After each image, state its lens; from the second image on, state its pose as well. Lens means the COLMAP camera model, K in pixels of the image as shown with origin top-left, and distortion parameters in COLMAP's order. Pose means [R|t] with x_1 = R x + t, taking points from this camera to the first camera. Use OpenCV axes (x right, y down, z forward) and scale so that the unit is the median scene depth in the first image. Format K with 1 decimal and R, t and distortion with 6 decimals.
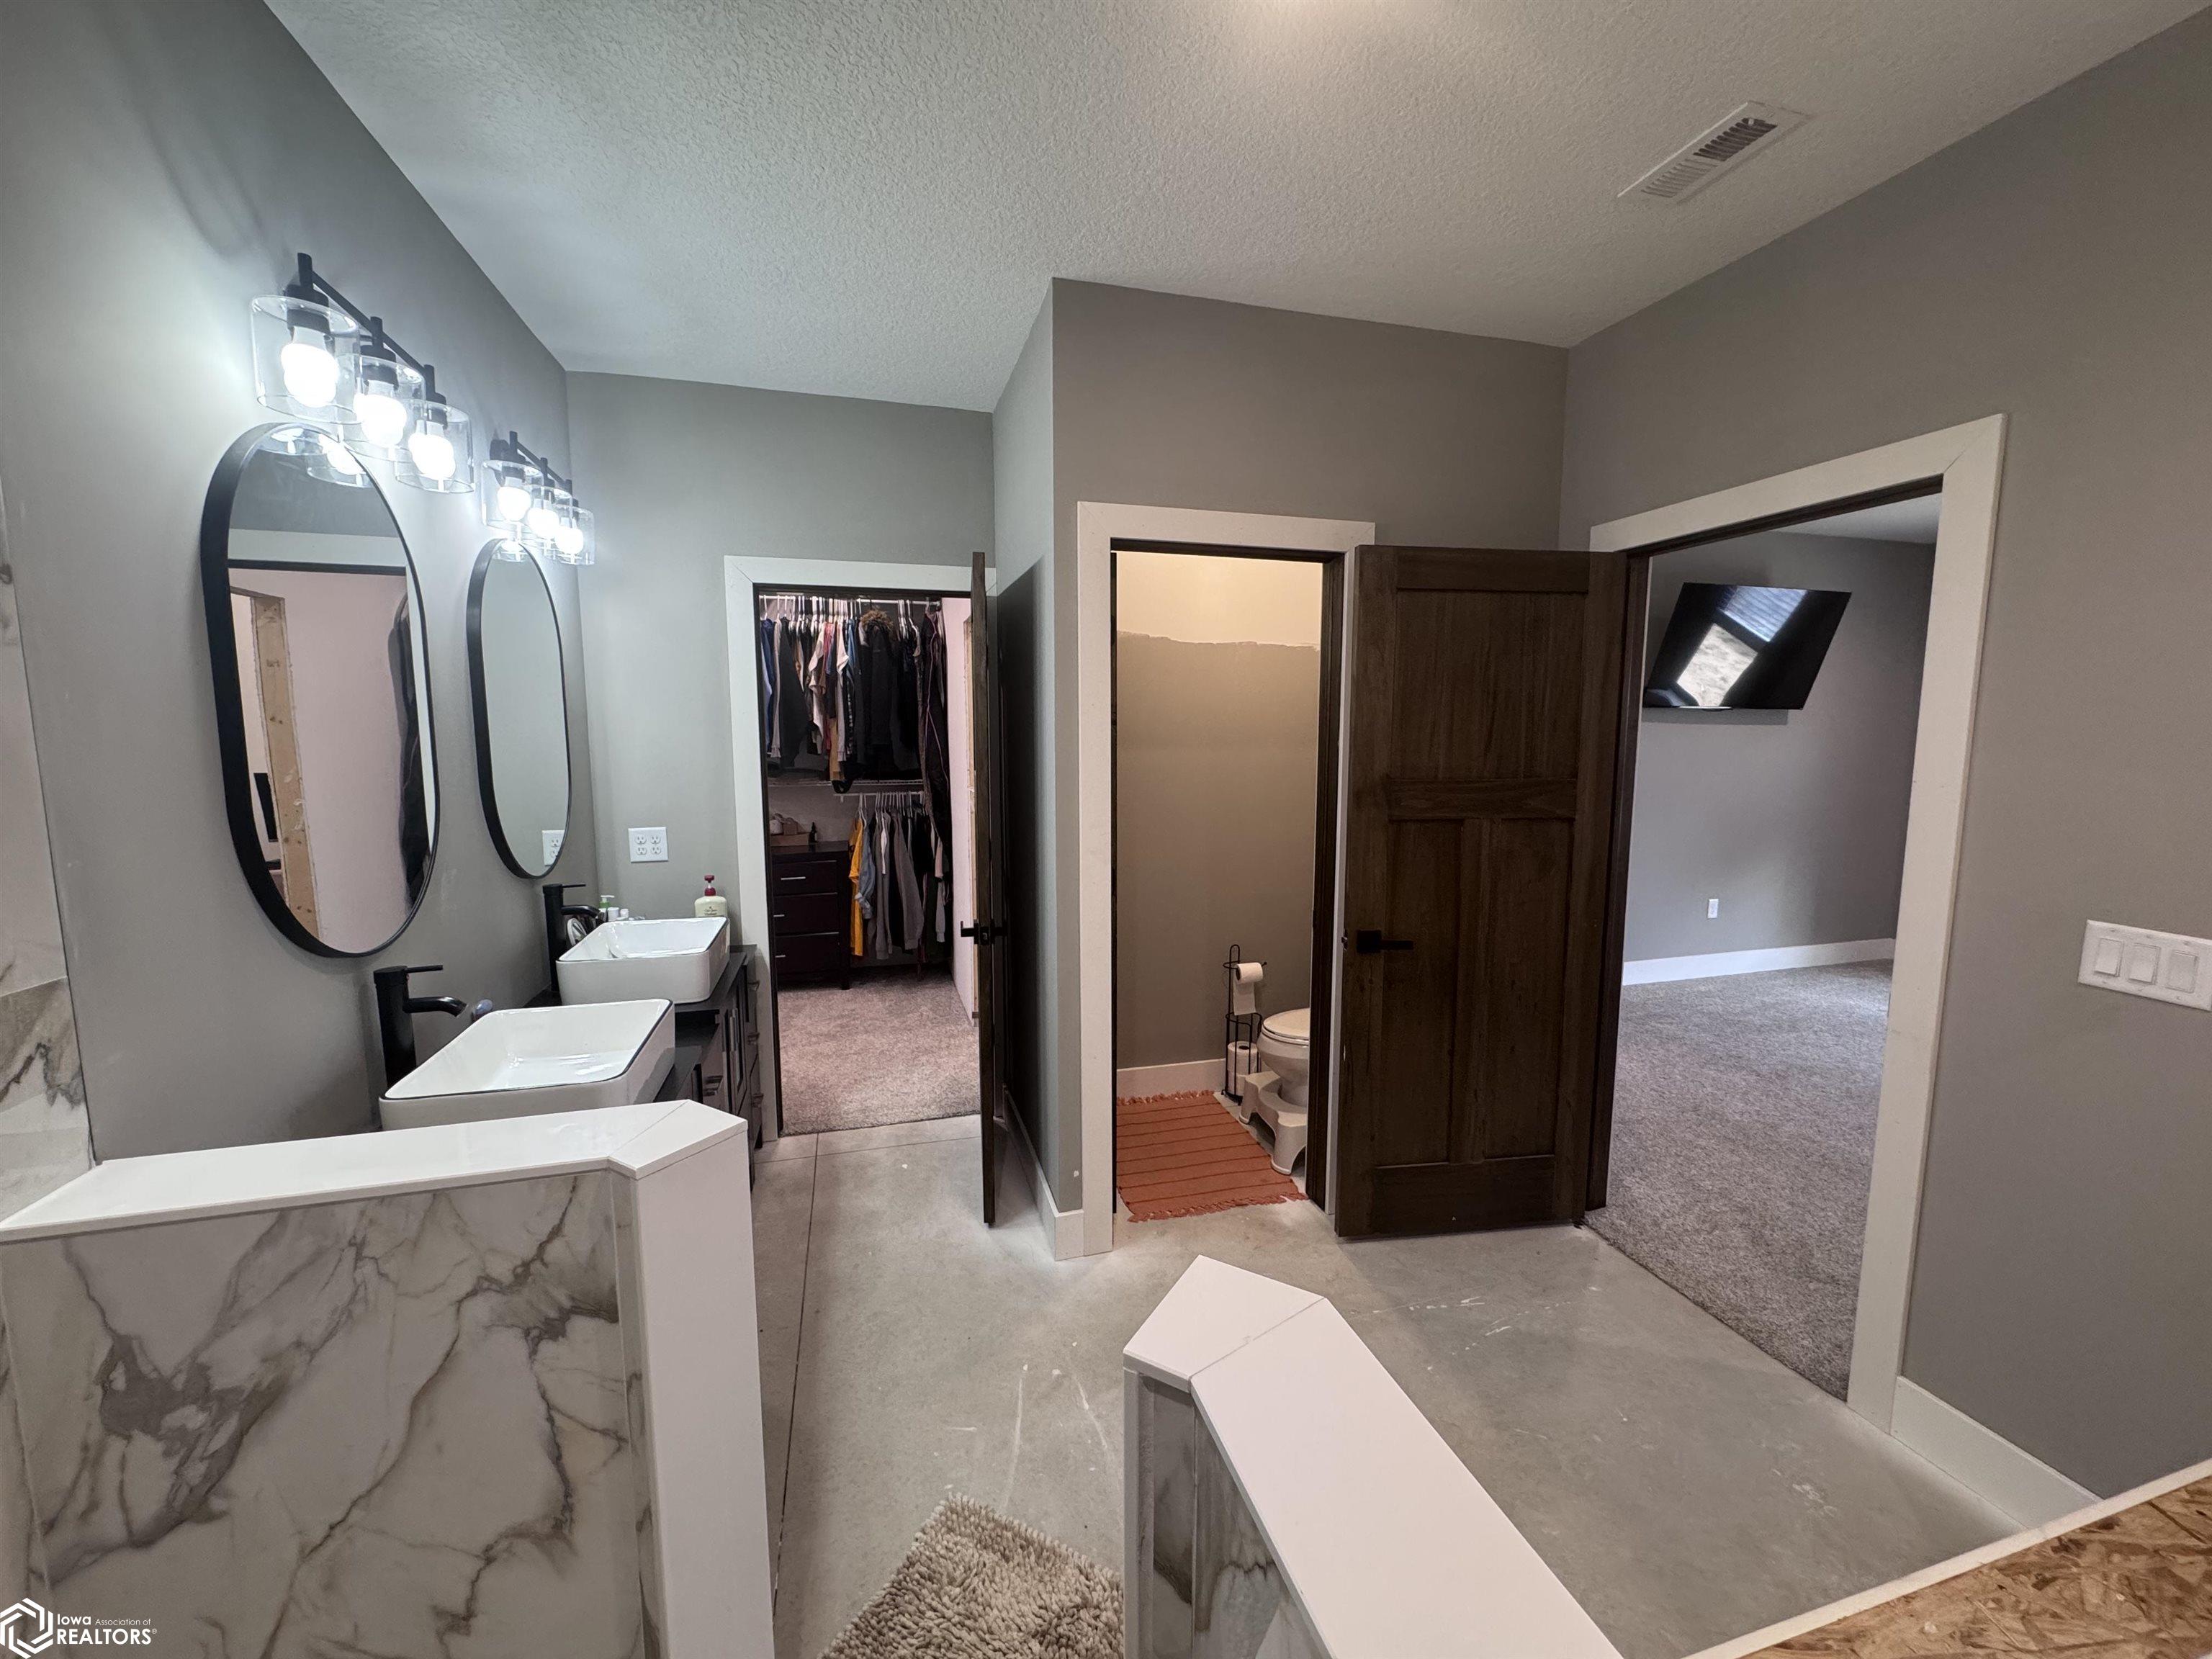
lens RADIAL K [[874.6, 0, 1110.9], [0, 874.6, 834.4], [0, 0, 1]] dist [-0.006925, 0.000472]
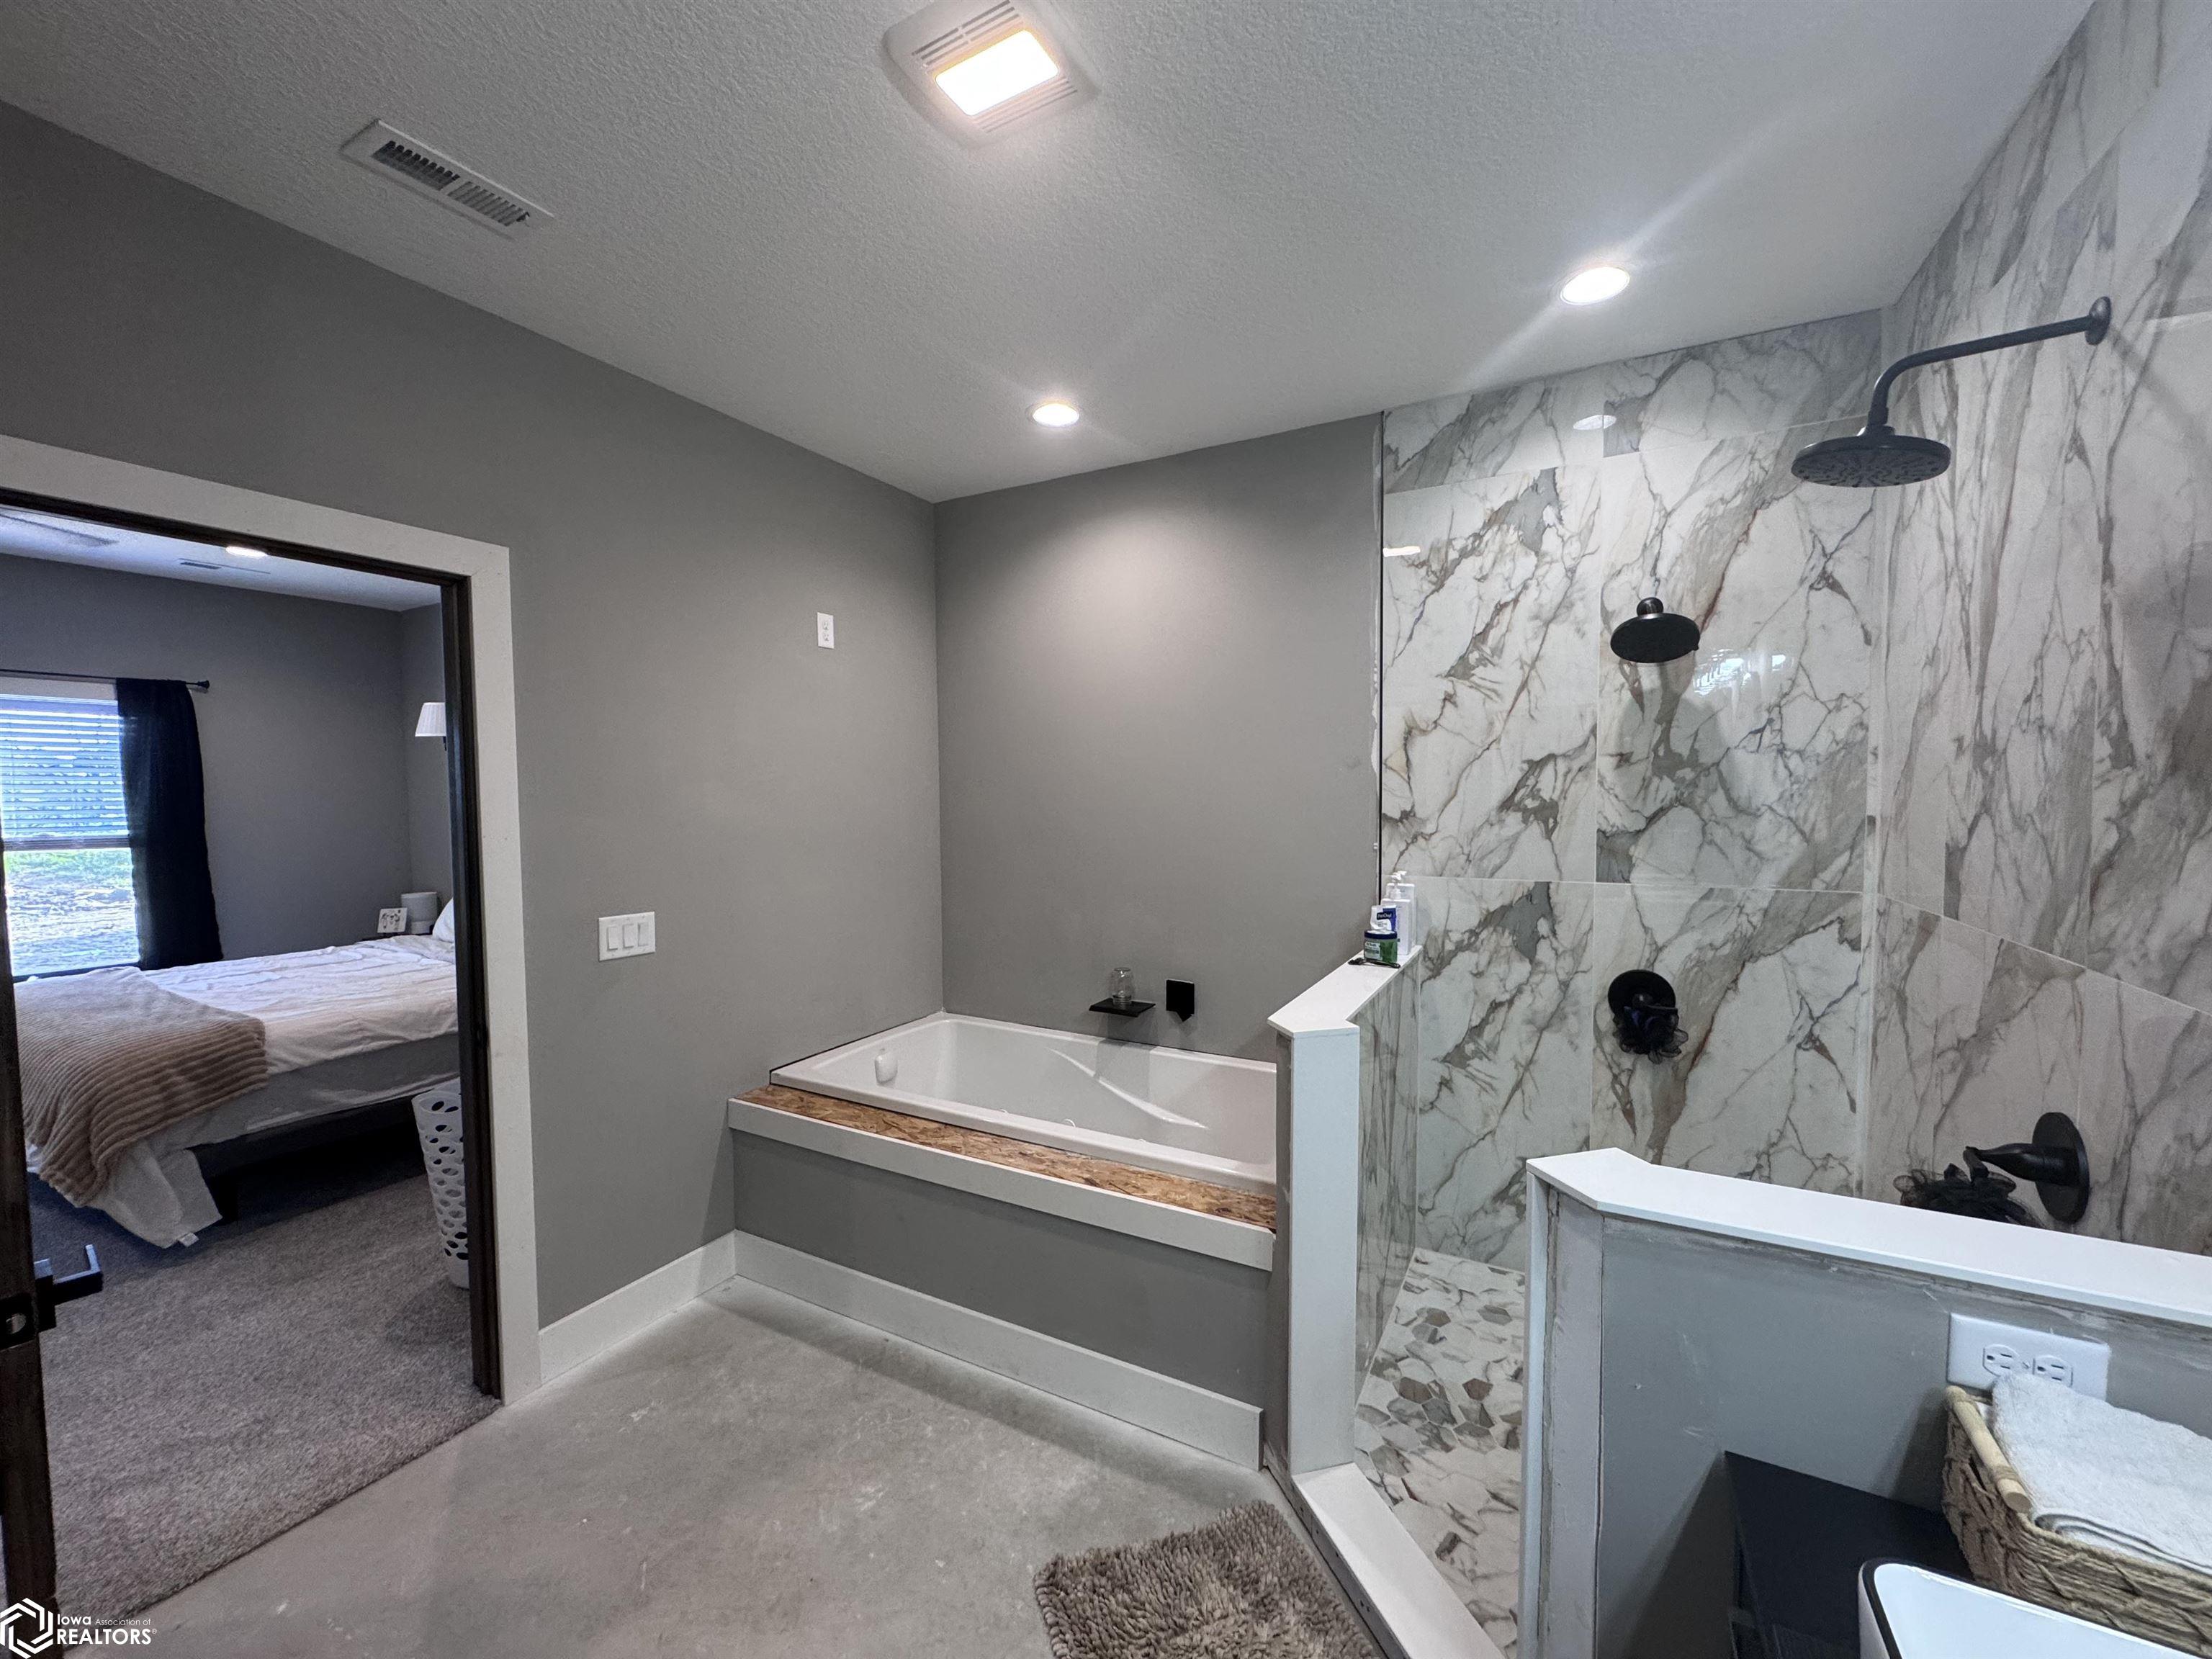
lens RADIAL K [[874.6, 0, 1107.1], [0, 874.6, 833.6], [0, 0, 1]] dist [-0.006925, 0.000472]
pose [[-0.974869, 0.001783, 0.222770, -0.379734], [-0.037732, -0.986842, -0.157225, 1.043976], [0.219559, -0.161679, 0.962109, -1.894325]]
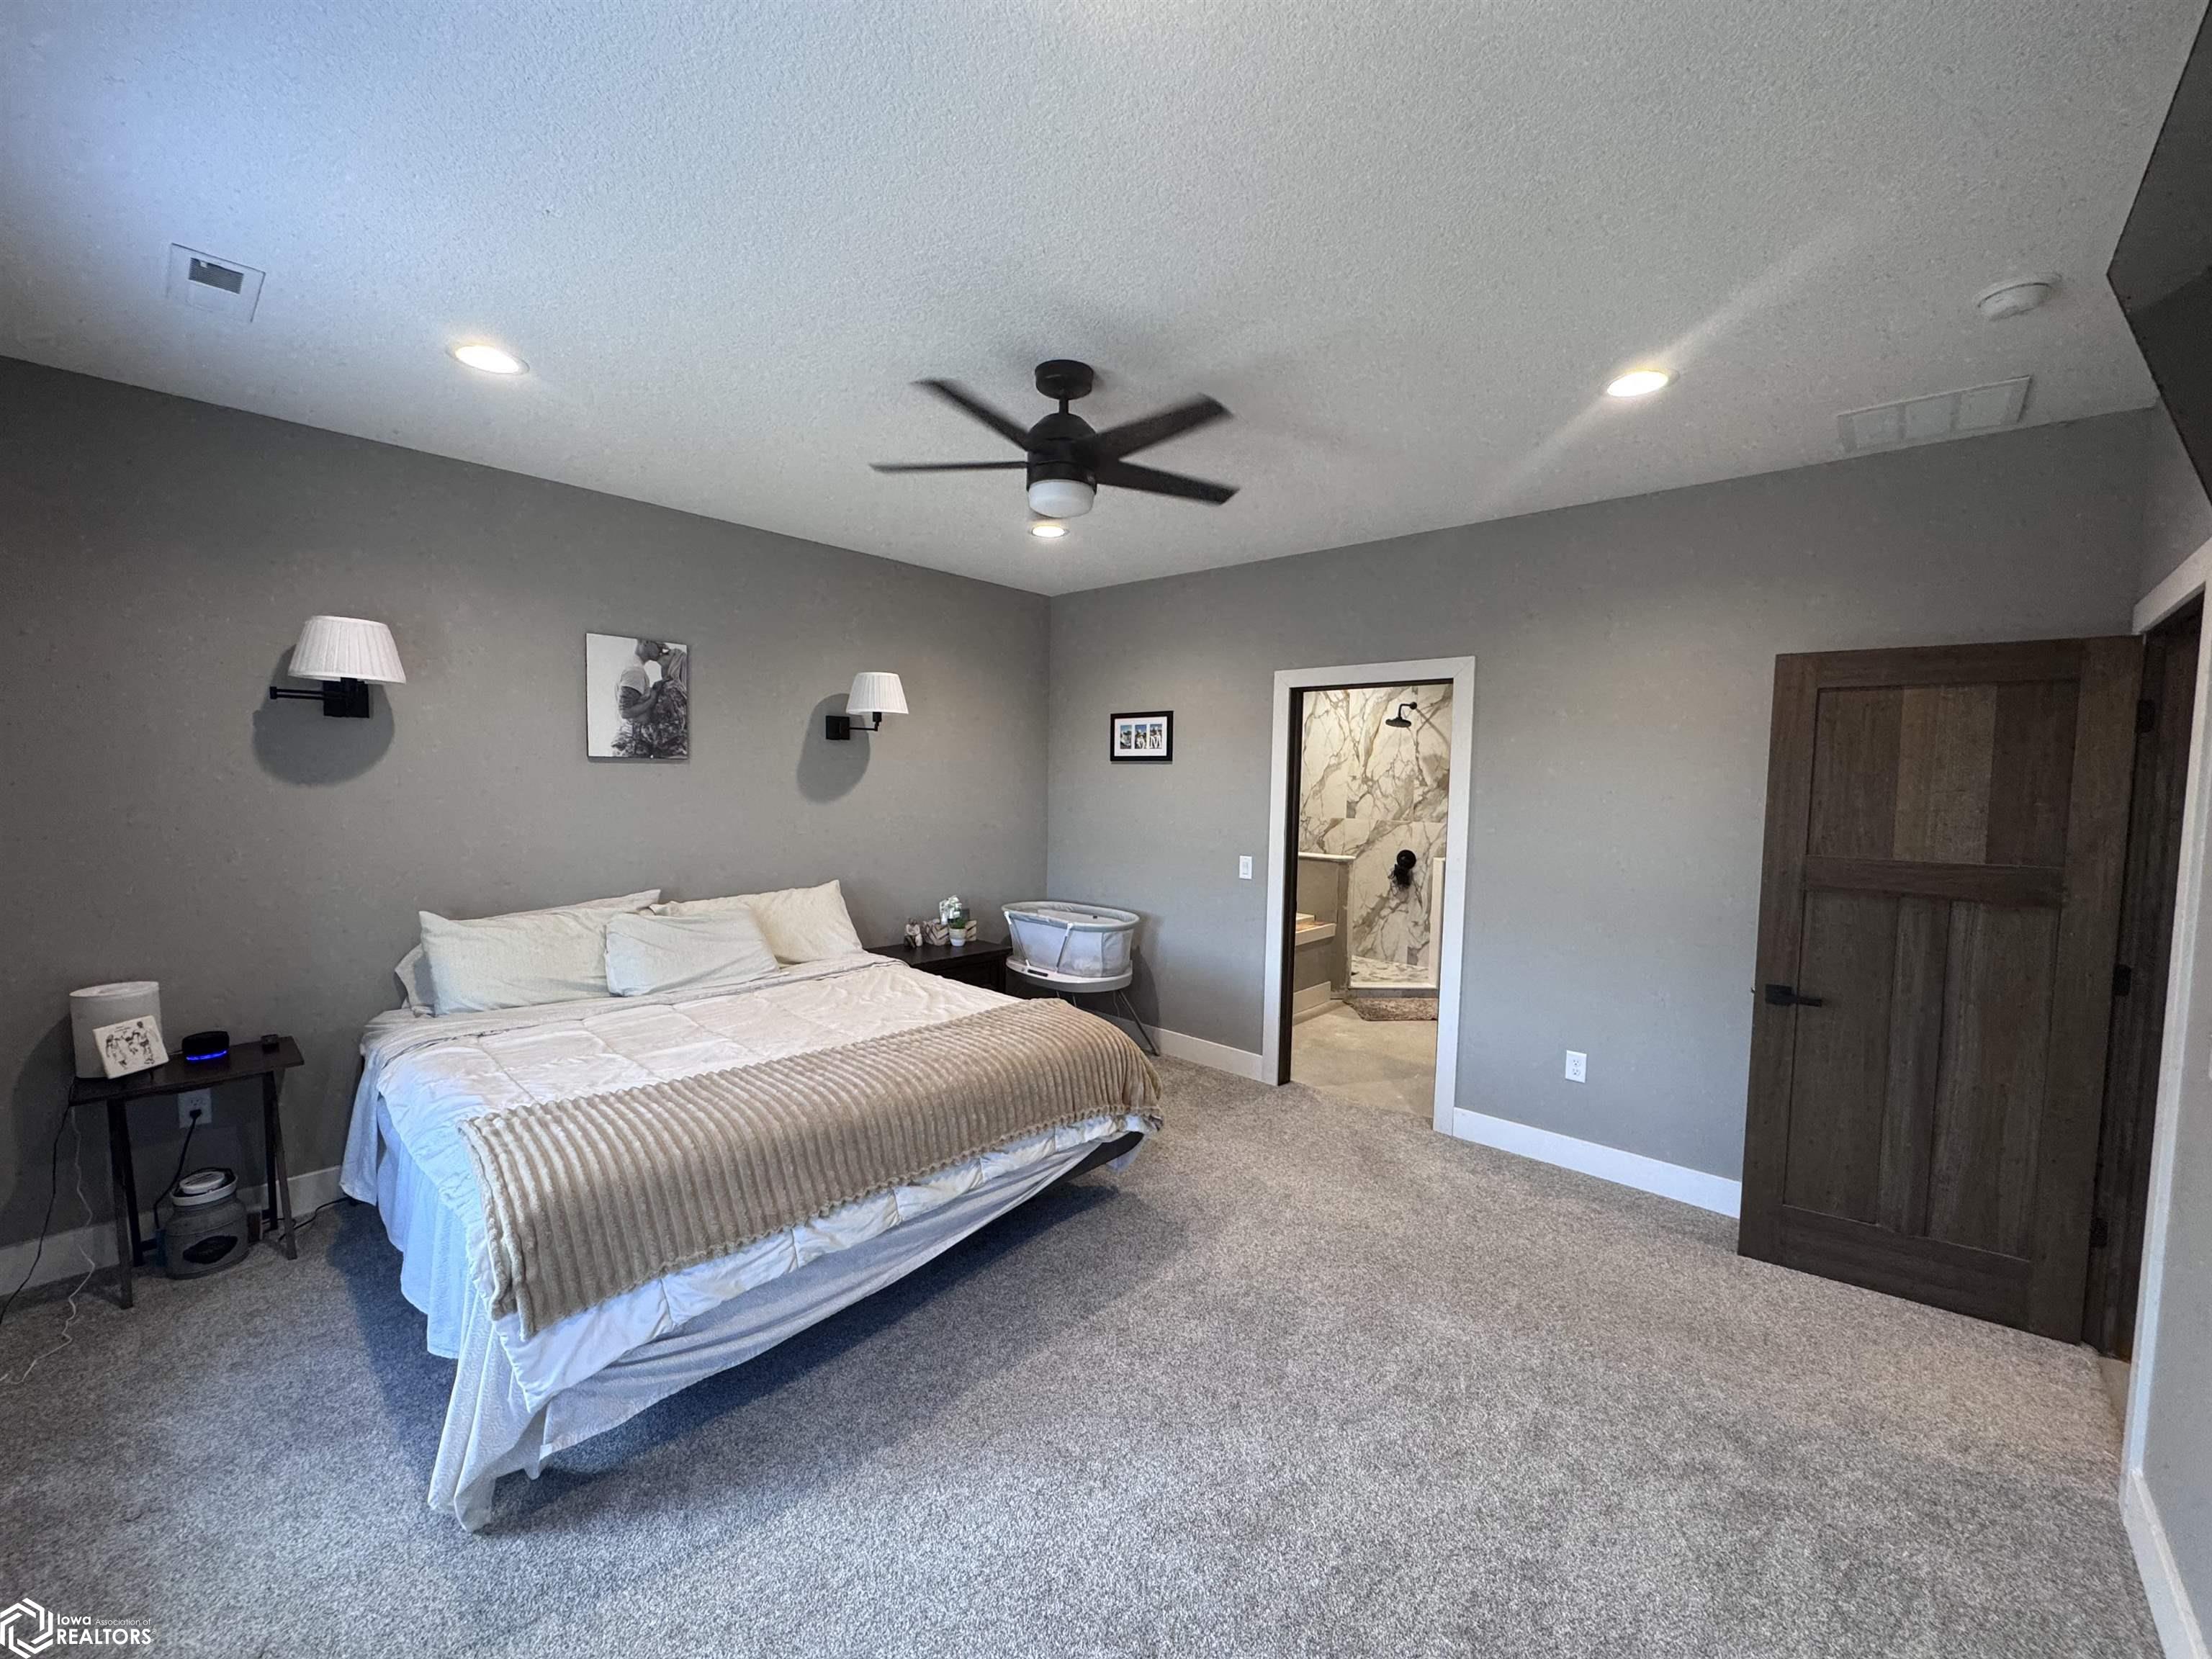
lens RADIAL K [[874.6, 0, 1108.8], [0, 874.6, 829.0], [0, 0, 1]] dist [-0.006925, 0.000472]
pose [[-0.447662, 0.048739, -0.892873, 6.296056], [0.119556, -0.986286, -0.113780, 1.050542], [-0.886174, -0.157683, 0.435696, -1.270777]]
